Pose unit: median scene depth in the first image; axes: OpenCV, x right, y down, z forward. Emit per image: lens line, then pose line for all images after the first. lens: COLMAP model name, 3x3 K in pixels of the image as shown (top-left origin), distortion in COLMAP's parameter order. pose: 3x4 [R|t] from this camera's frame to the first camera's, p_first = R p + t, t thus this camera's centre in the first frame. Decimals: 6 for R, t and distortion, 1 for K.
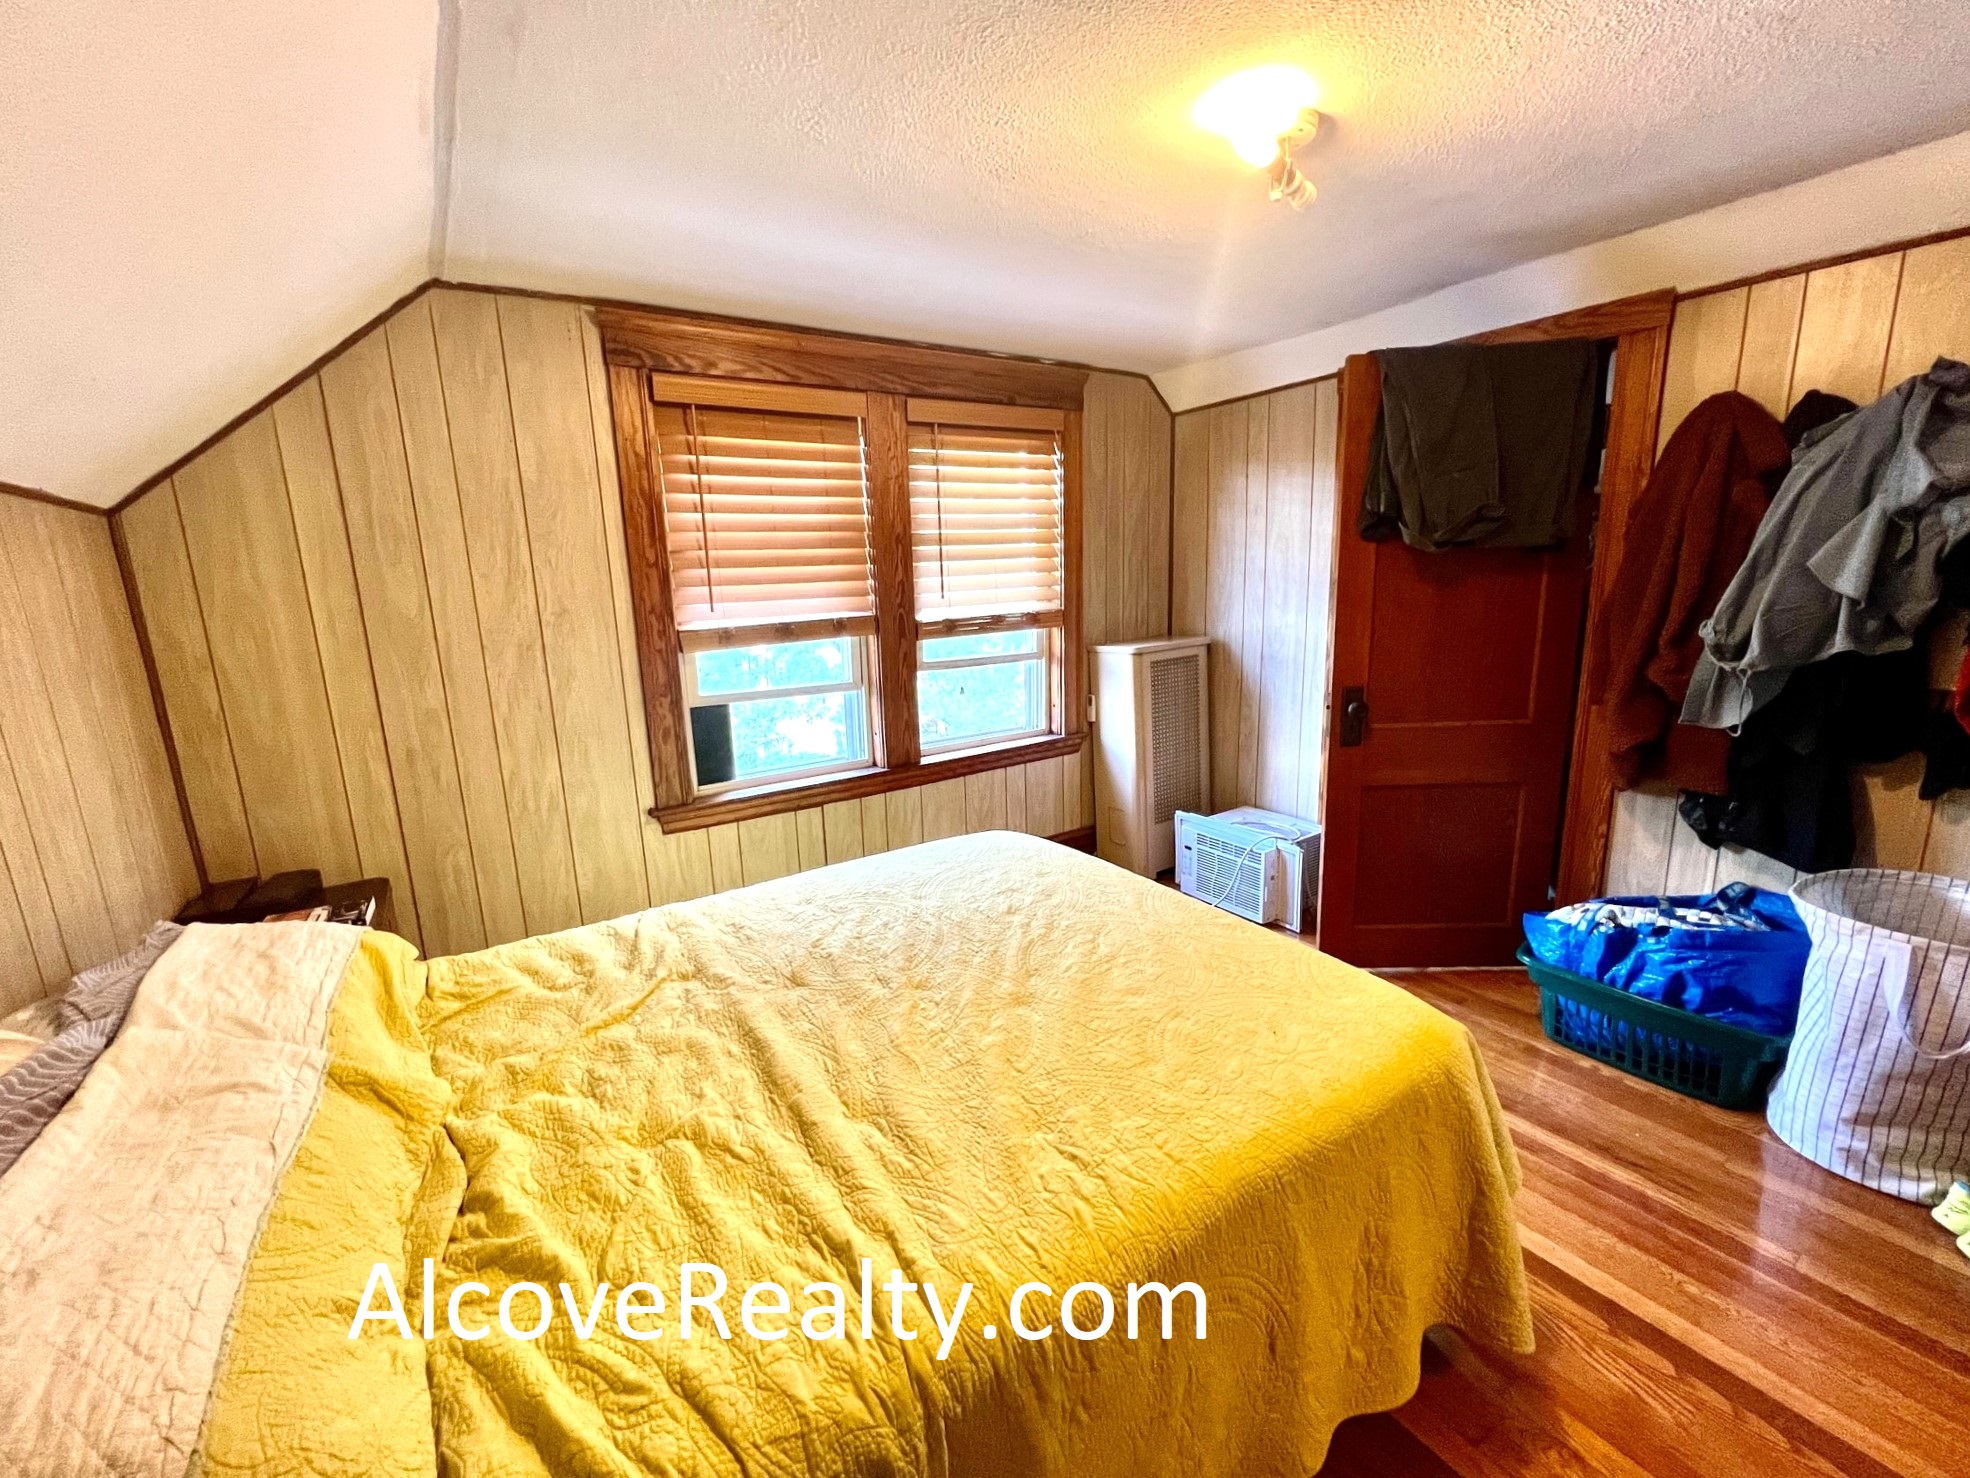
lens RADIAL K [[793.8, 0, 980.2], [0, 793.8, 738.1], [0, 0, 1]] dist [-0.000401, 0.000070]
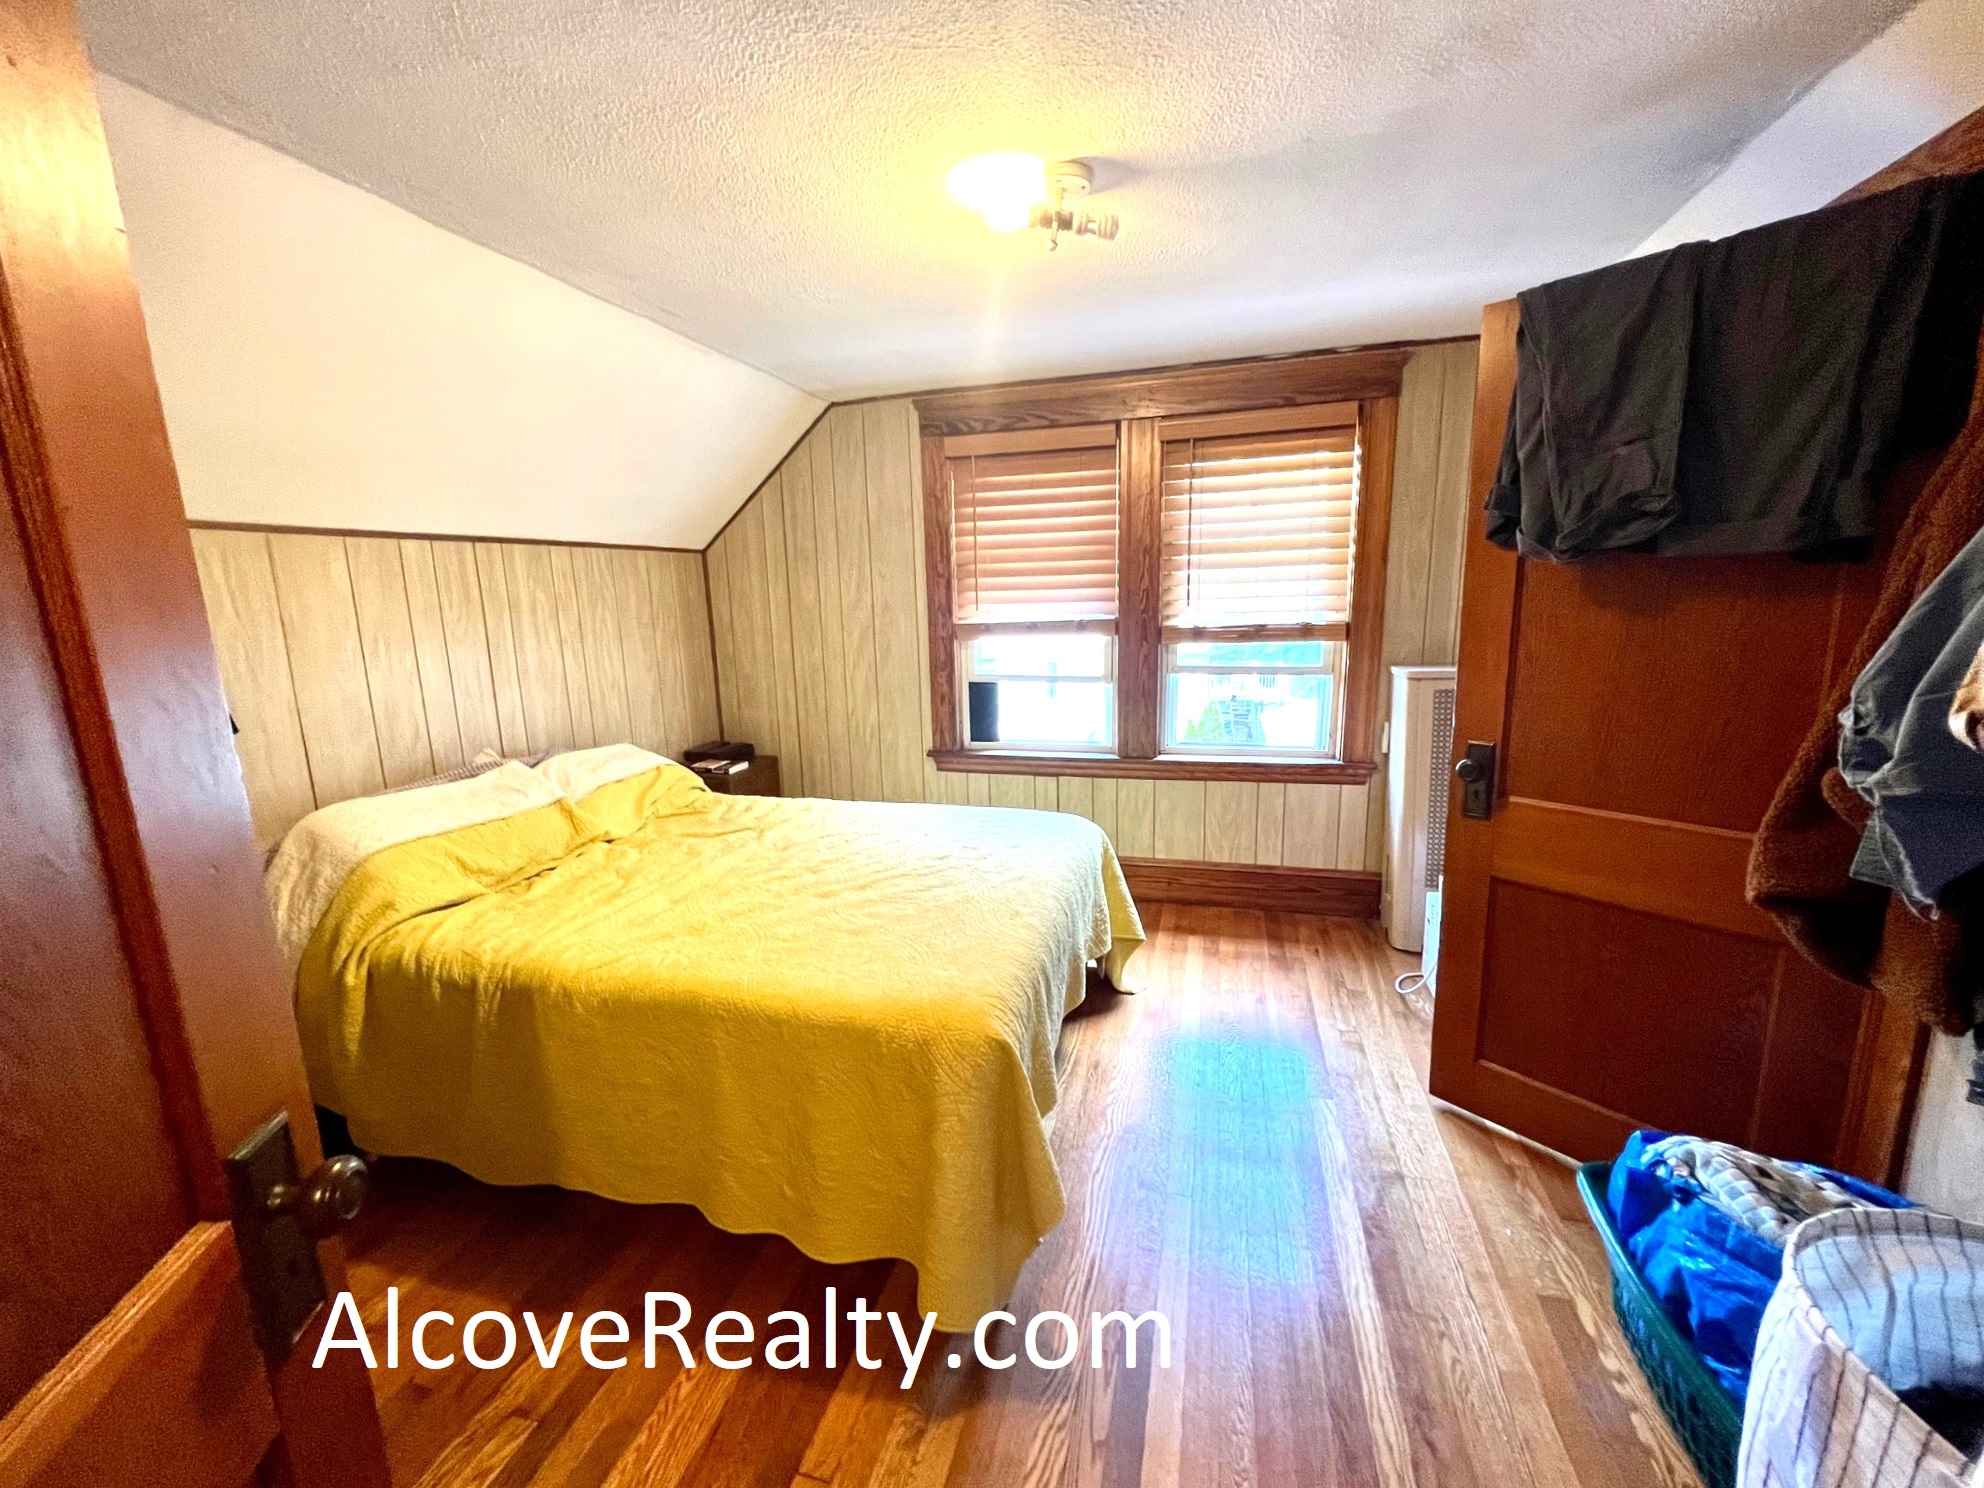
lens RADIAL K [[799.4, 0, 998.3], [0, 799.4, 740.9], [0, 0, 1]] dist [-0.000401, 0.000070]
pose [[0.659997, 0.157039, -0.734672, 0.653947], [-0.149685, 0.985790, 0.076245, -0.048438], [0.736205, 0.059648, 0.674125, 0.132977]]
